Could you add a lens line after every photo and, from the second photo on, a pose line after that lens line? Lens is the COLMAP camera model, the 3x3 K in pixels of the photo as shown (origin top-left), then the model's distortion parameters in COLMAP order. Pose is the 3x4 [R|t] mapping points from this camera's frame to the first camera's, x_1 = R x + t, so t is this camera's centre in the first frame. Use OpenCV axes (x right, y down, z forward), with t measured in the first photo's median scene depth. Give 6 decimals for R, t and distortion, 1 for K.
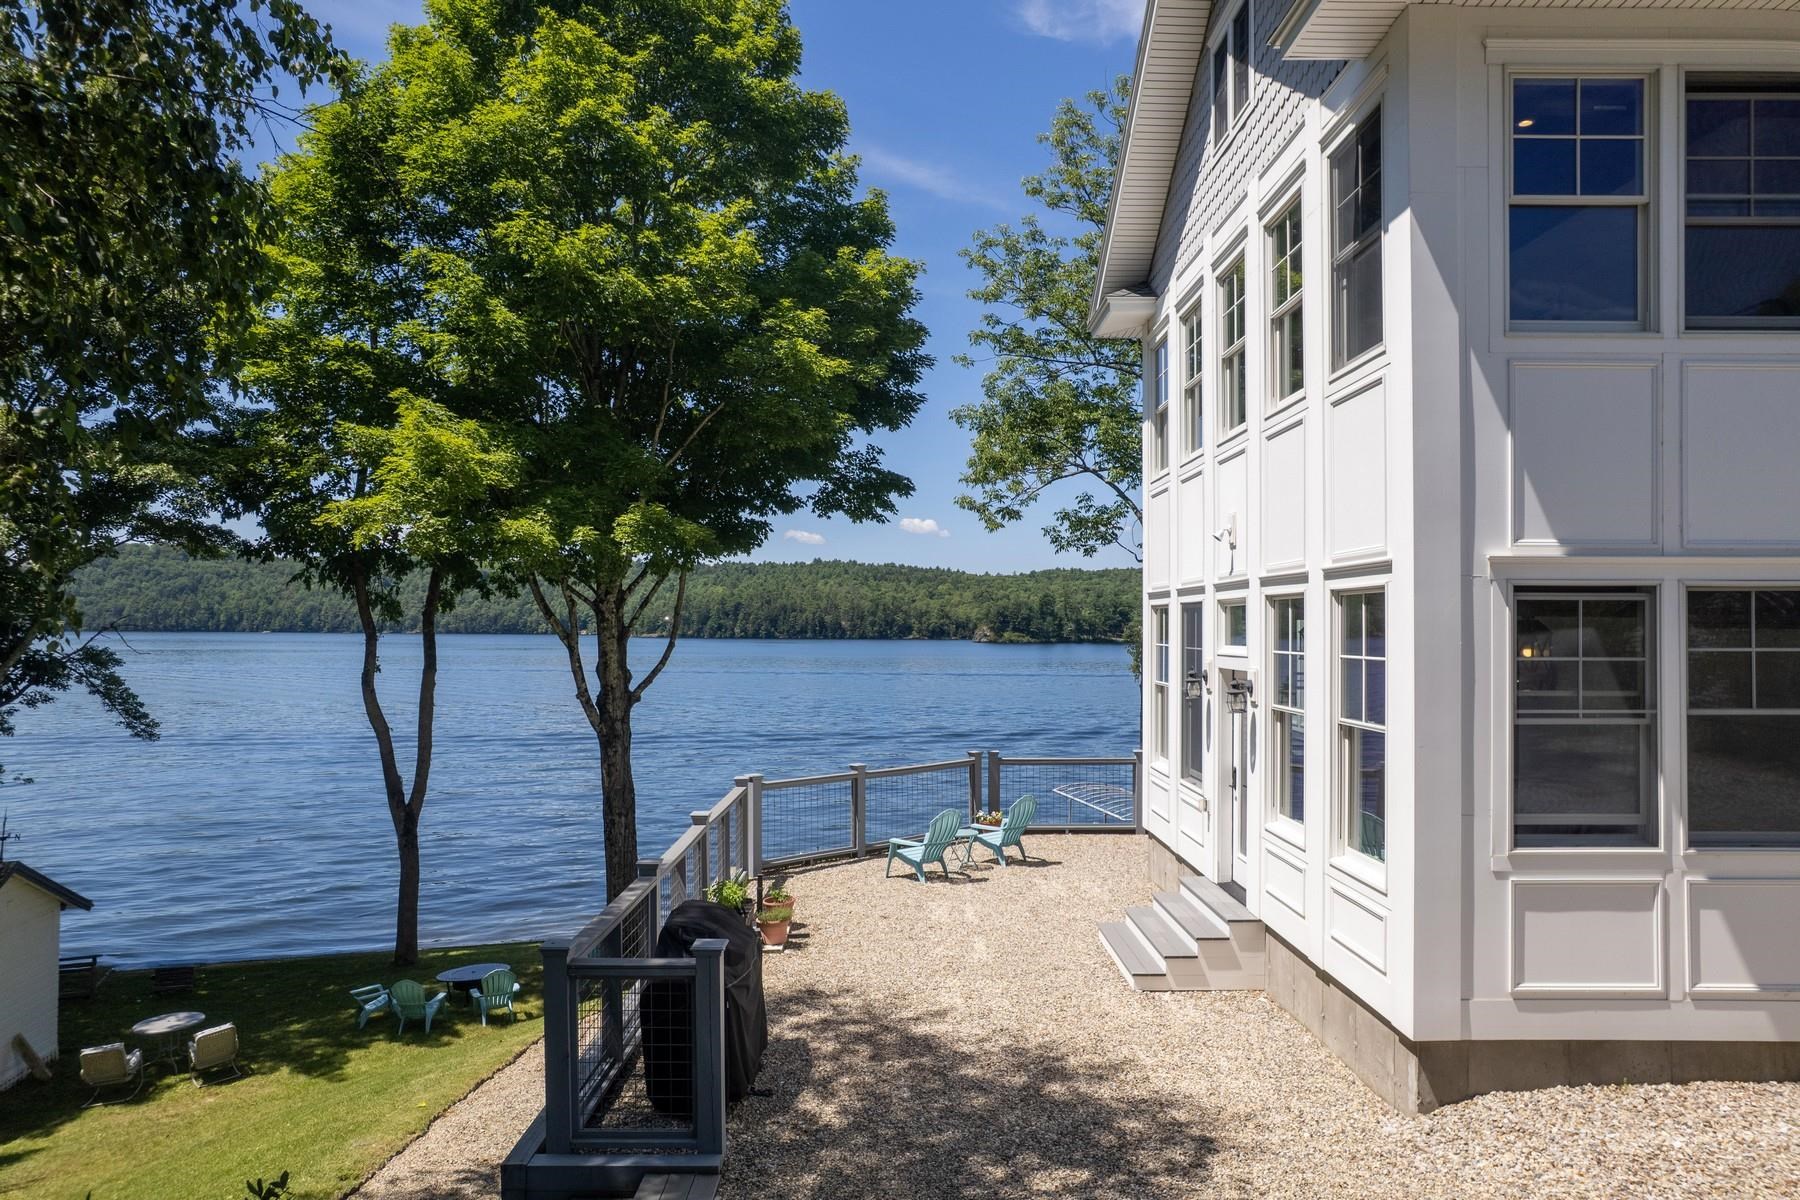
lens RADIAL K [[1148.8, 0, 901.0], [0, 1148.8, 624.7], [0, 0, 1]] dist [-0.006585, -0.000309]
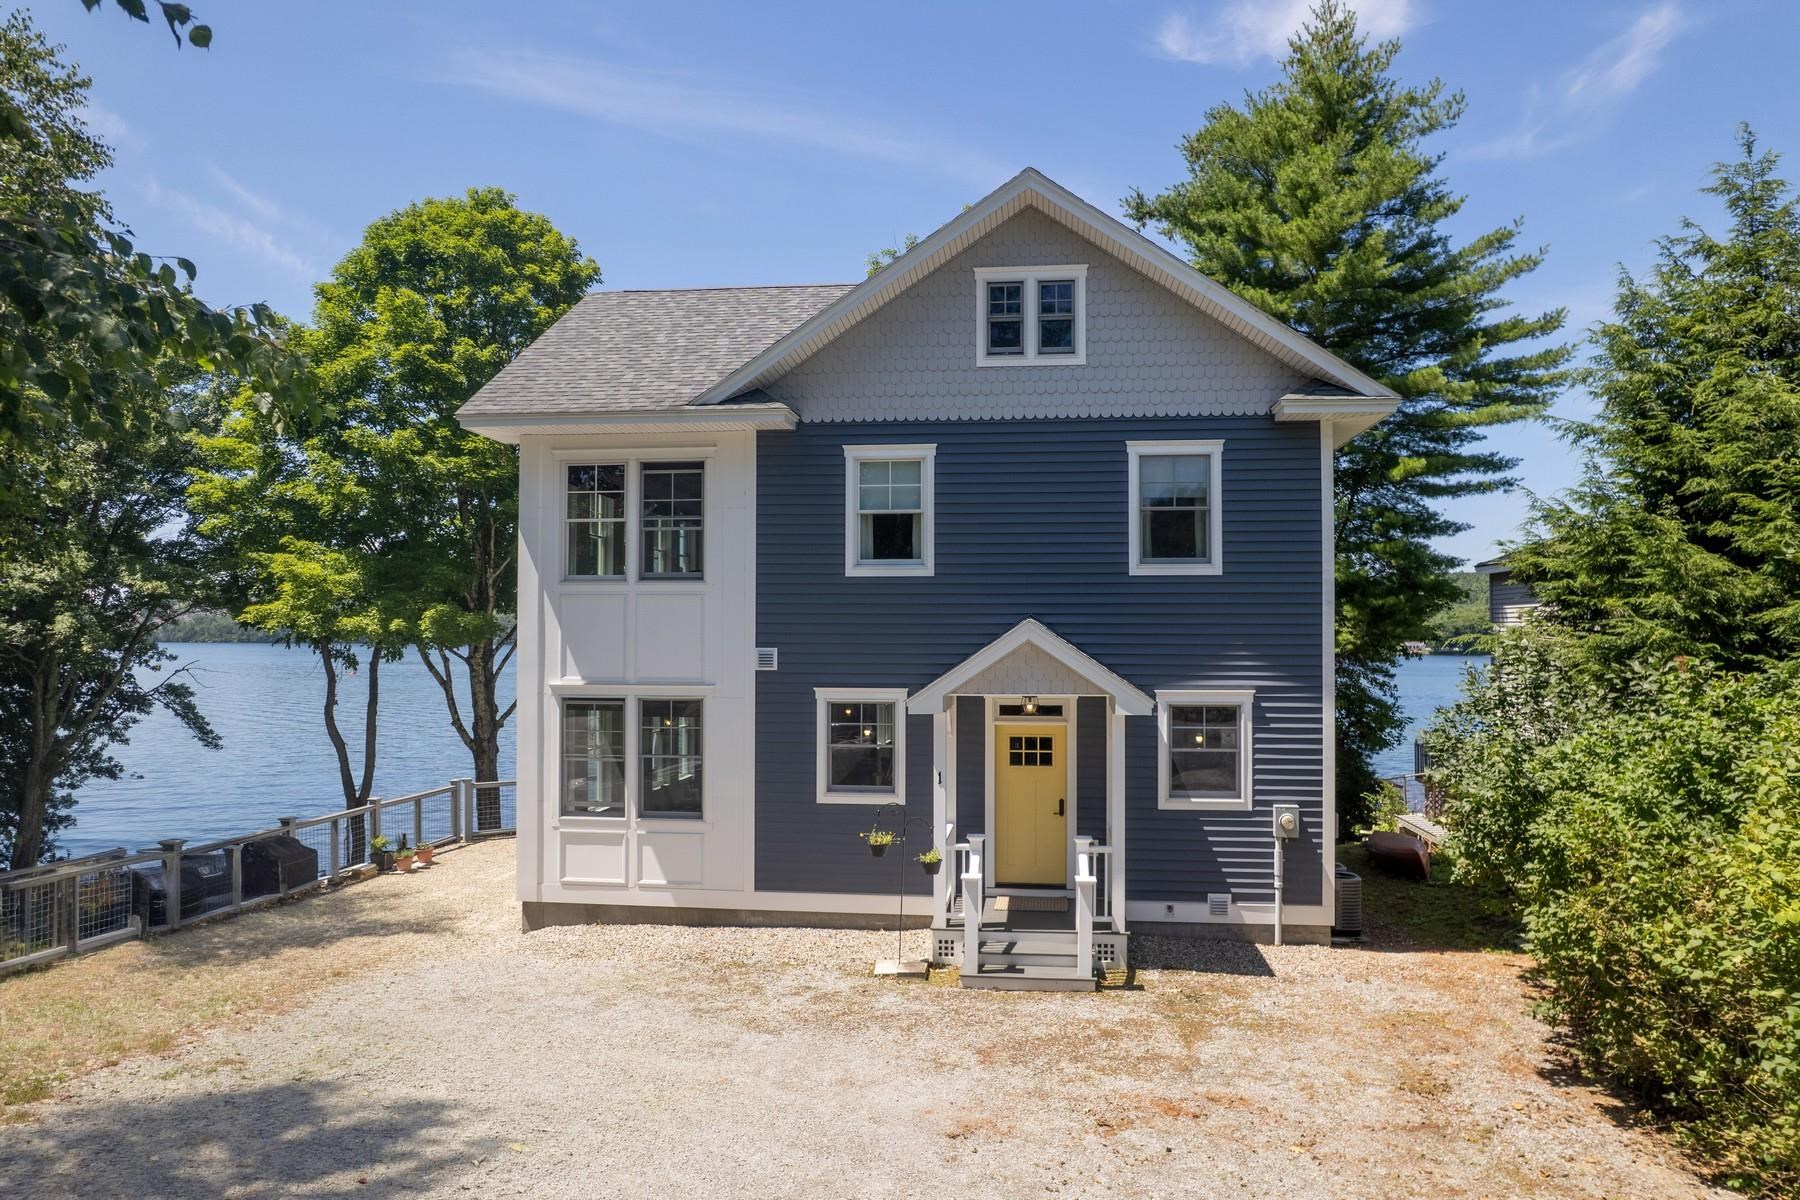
lens RADIAL K [[1148.8, 0, 901.0], [0, 1148.8, 624.7], [0, 0, 1]] dist [-0.006585, -0.000309]
pose [[0.990314, -0.003285, -0.138810, 0.618695], [0.002289, 0.999971, -0.007330, -0.065331], [0.138830, 0.006941, 0.990292, -0.459867]]
